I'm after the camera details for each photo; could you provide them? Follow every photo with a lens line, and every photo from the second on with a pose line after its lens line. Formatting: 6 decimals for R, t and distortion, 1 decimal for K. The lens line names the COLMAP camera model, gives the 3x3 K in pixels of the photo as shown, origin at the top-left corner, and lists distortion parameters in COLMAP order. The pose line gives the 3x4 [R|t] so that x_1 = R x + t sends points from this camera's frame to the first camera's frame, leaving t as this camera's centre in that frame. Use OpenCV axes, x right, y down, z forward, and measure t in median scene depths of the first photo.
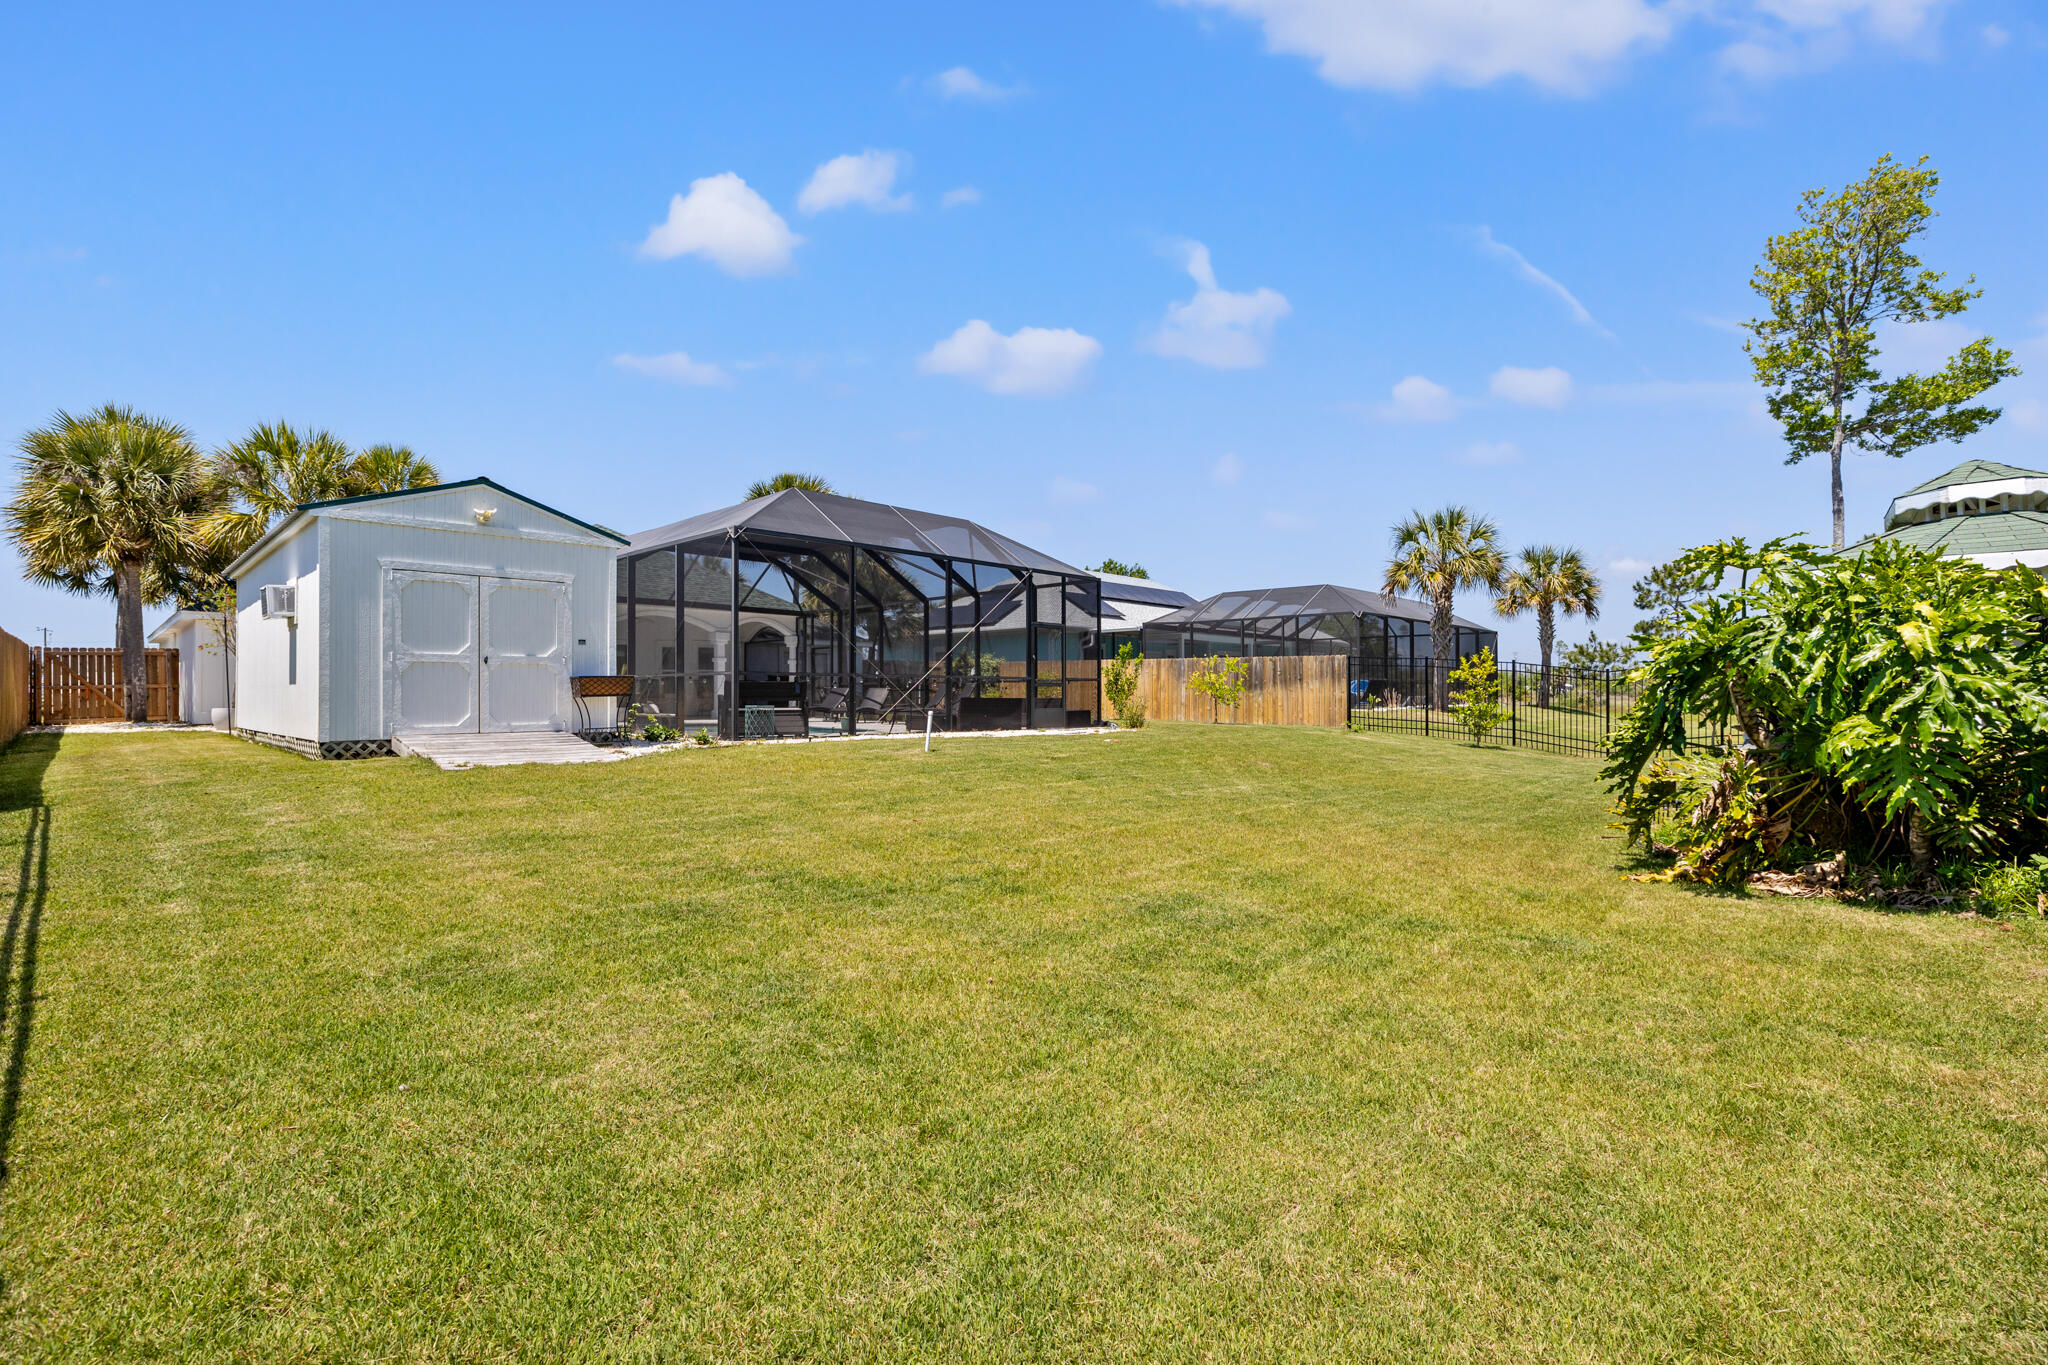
lens RADIAL K [[925.4, 0, 1024.0], [0, 925.4, 682.5], [0, 0, 1]] dist [-0.001749, -0.000428]
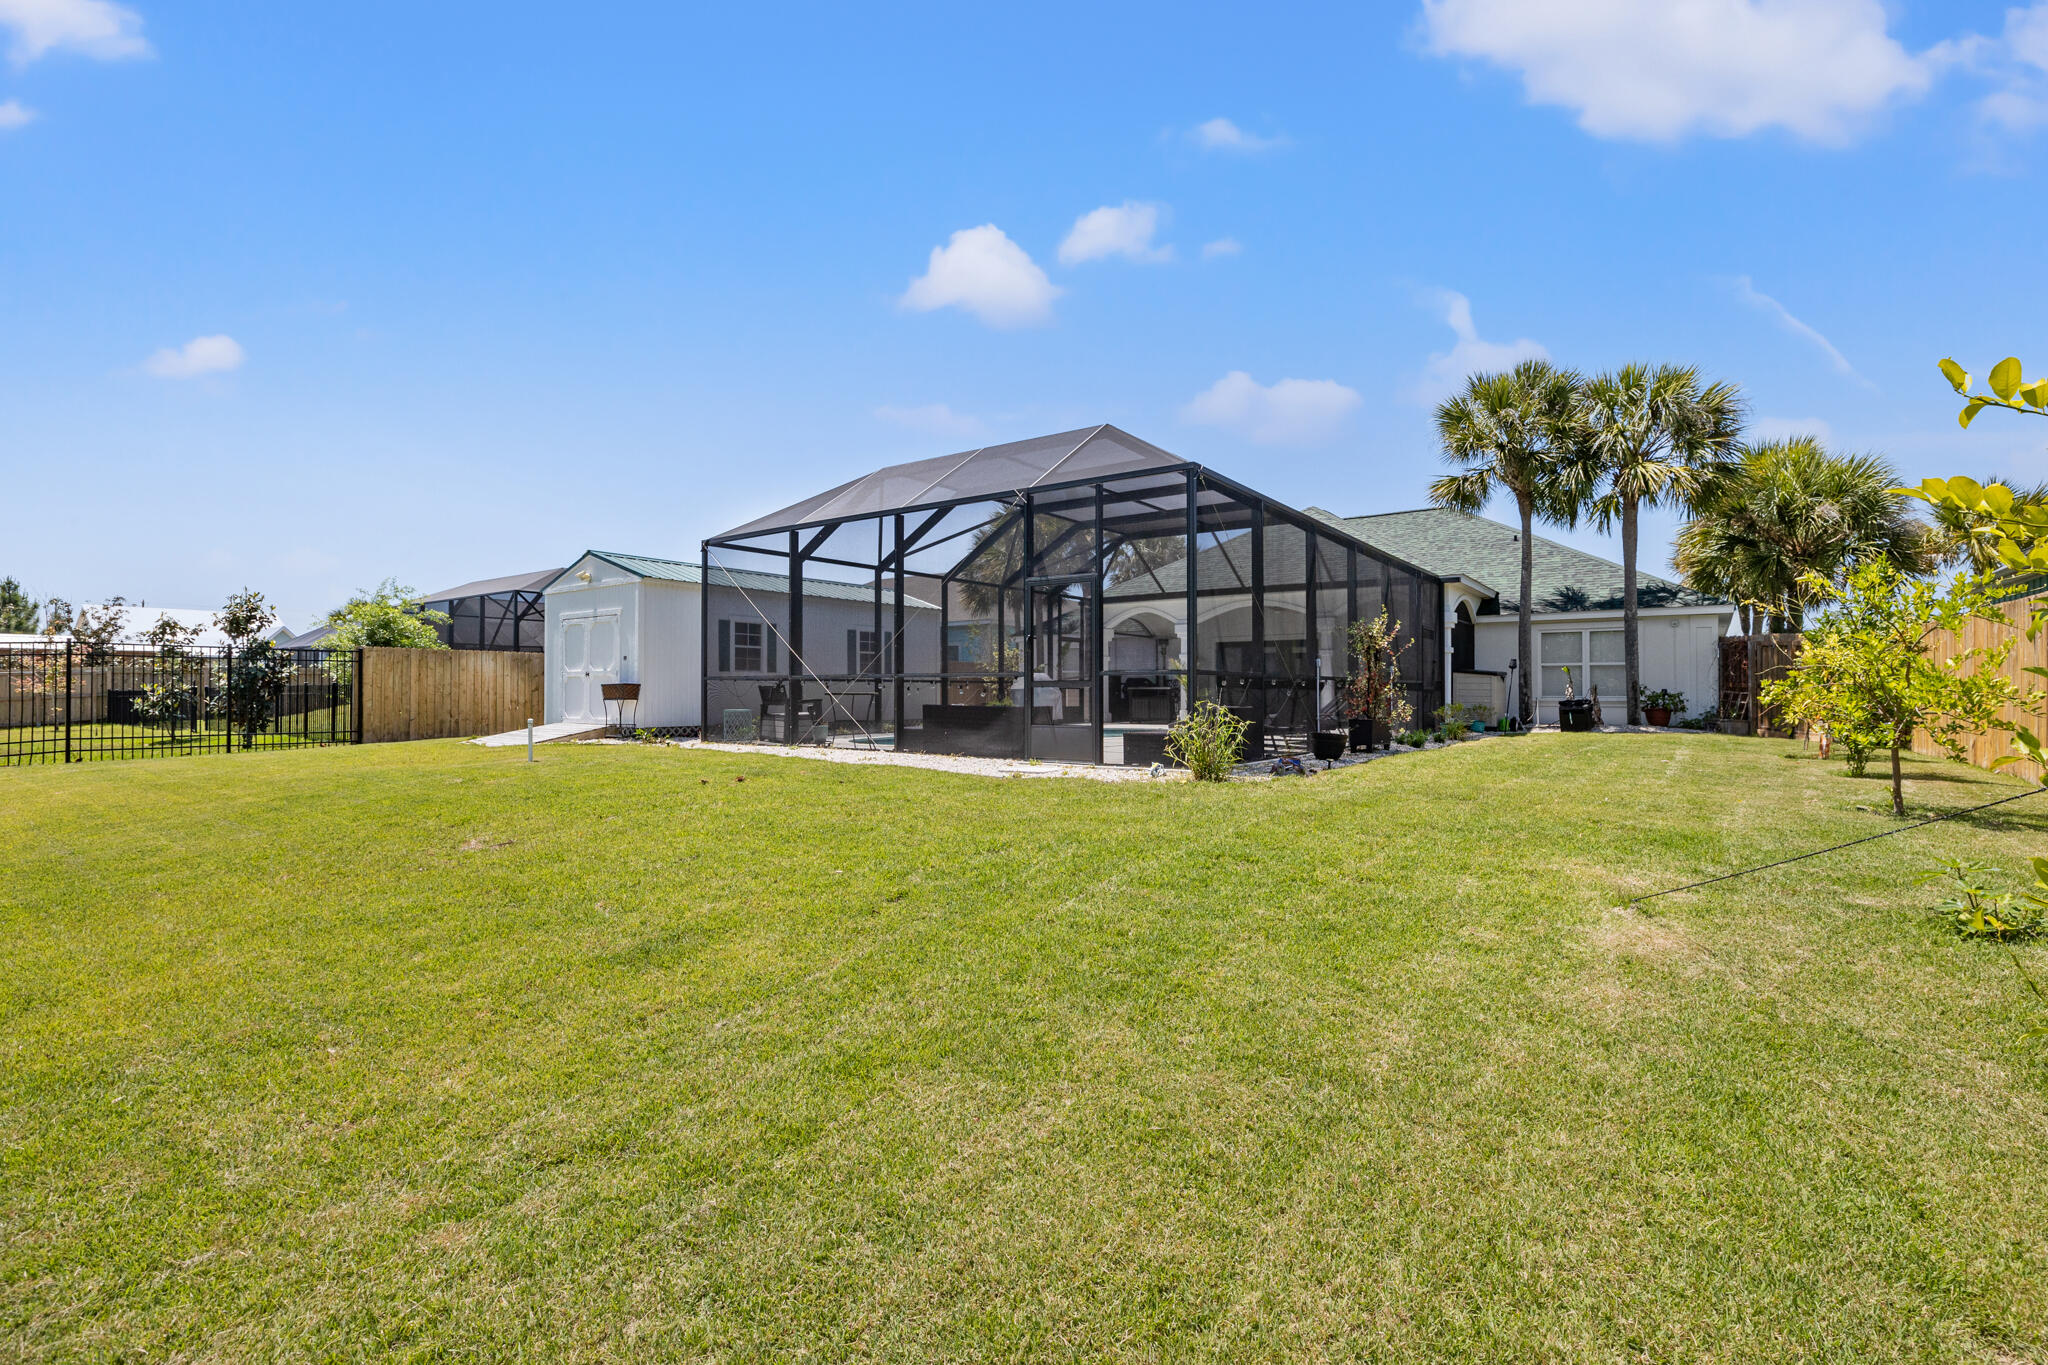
lens RADIAL K [[951.6, 0, 1024.0], [0, 951.6, 682.5], [0, 0, 1]] dist [-0.000496, -0.000177]
pose [[0.119832, -0.009155, -0.992752, 0.523086], [0.011692, 0.999901, -0.007809, 0.004606], [0.992725, -0.010672, 0.119928, 0.786197]]
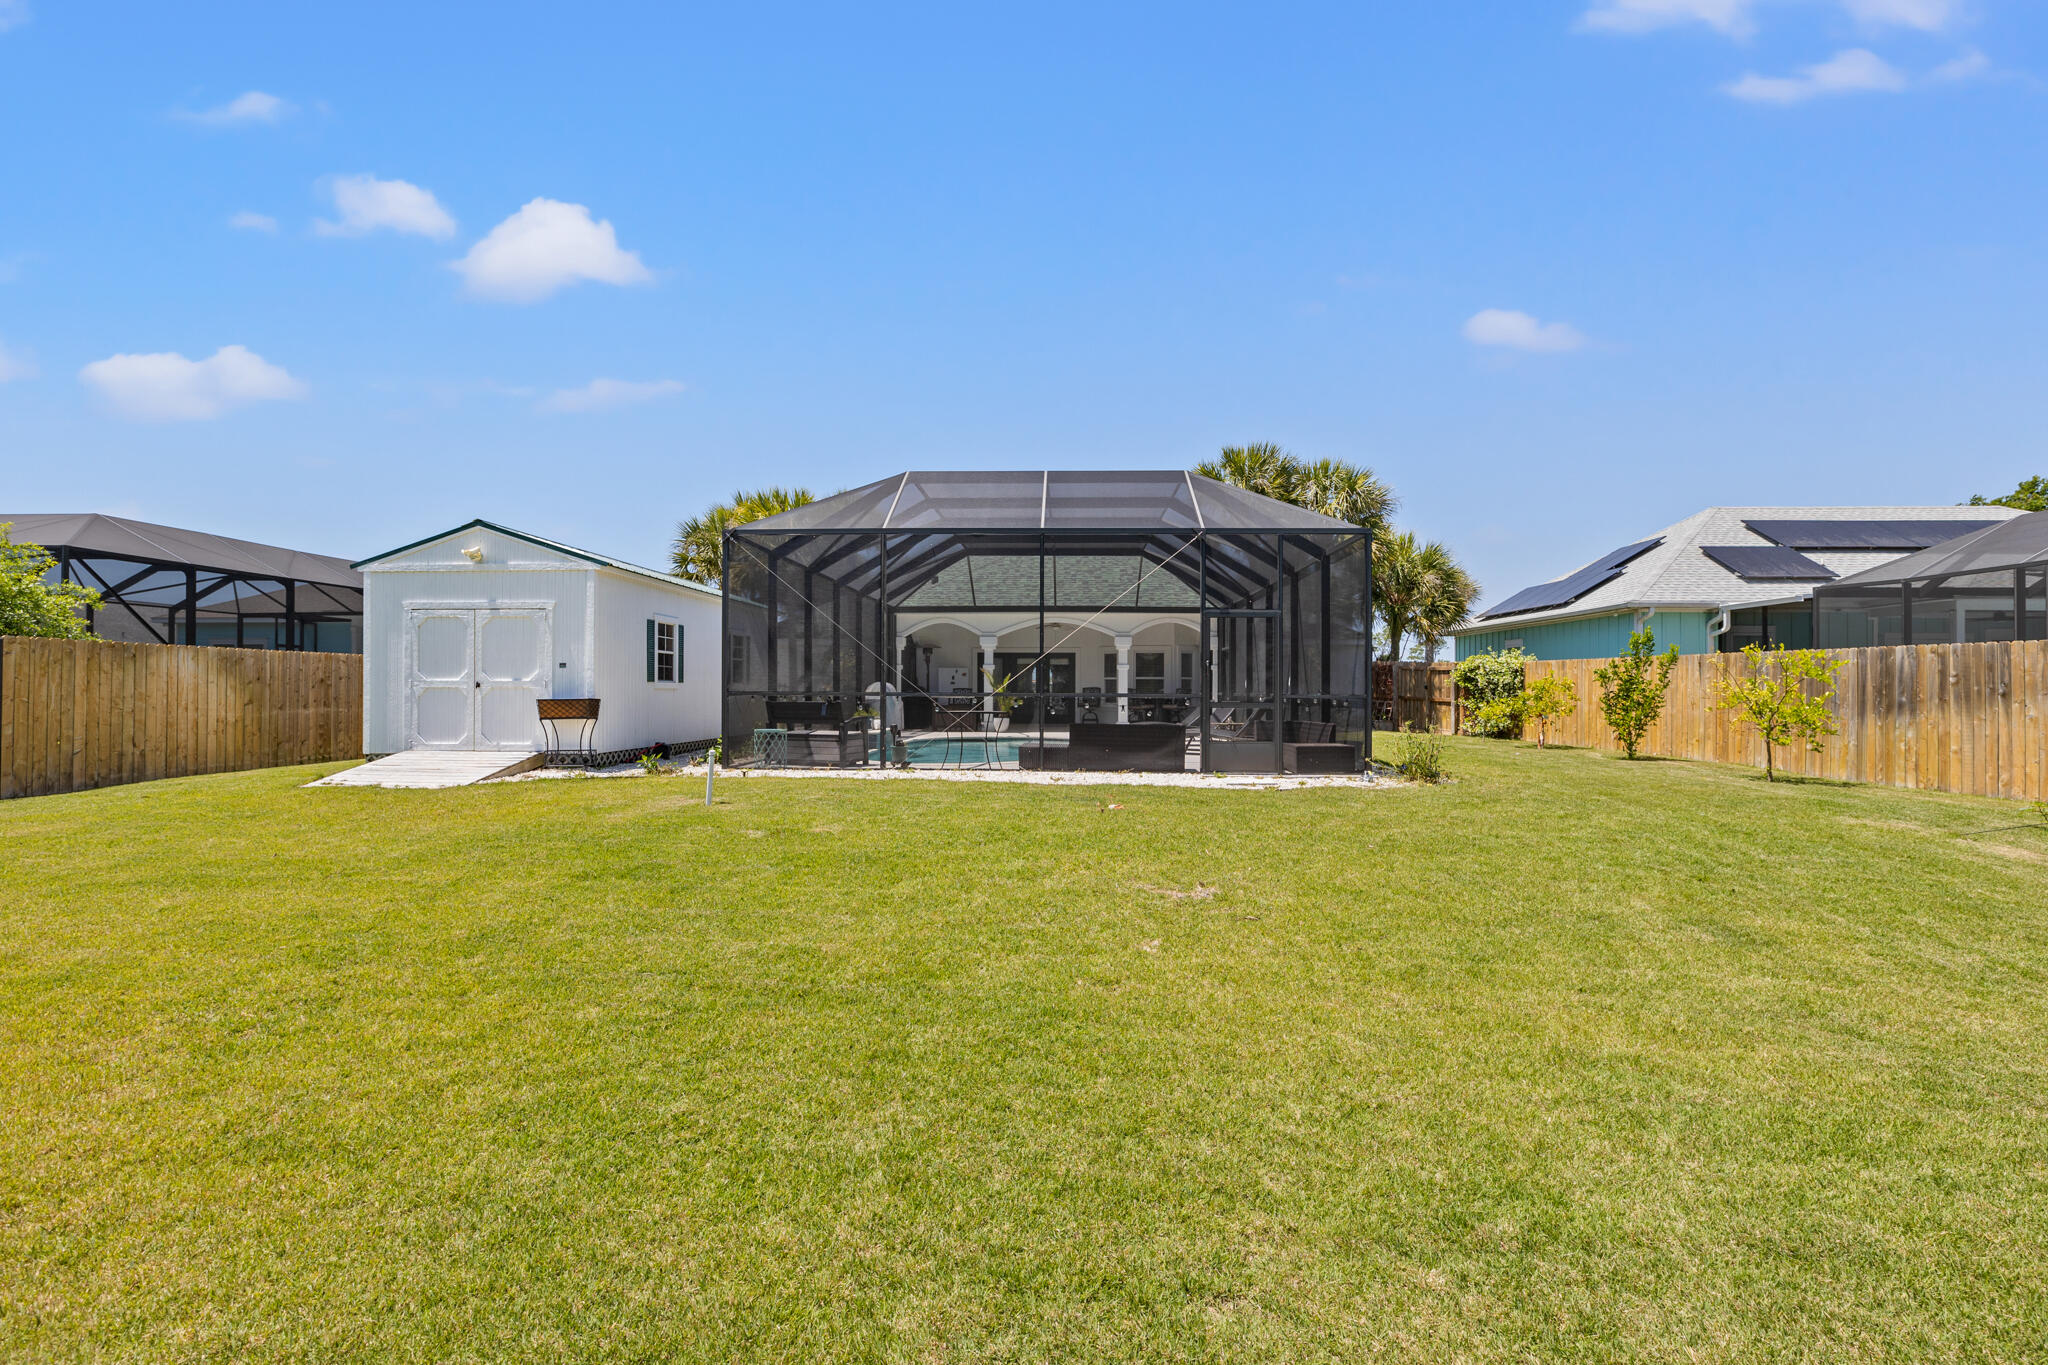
lens RADIAL K [[925.4, 0, 1024.0], [0, 925.4, 682.5], [0, 0, 1]] dist [-0.001749, -0.000428]
pose [[0.662139, -0.002834, -0.749375, 0.352358], [0.005119, 0.999987, 0.000741, -0.012942], [0.749363, -0.004326, 0.662145, 0.395583]]
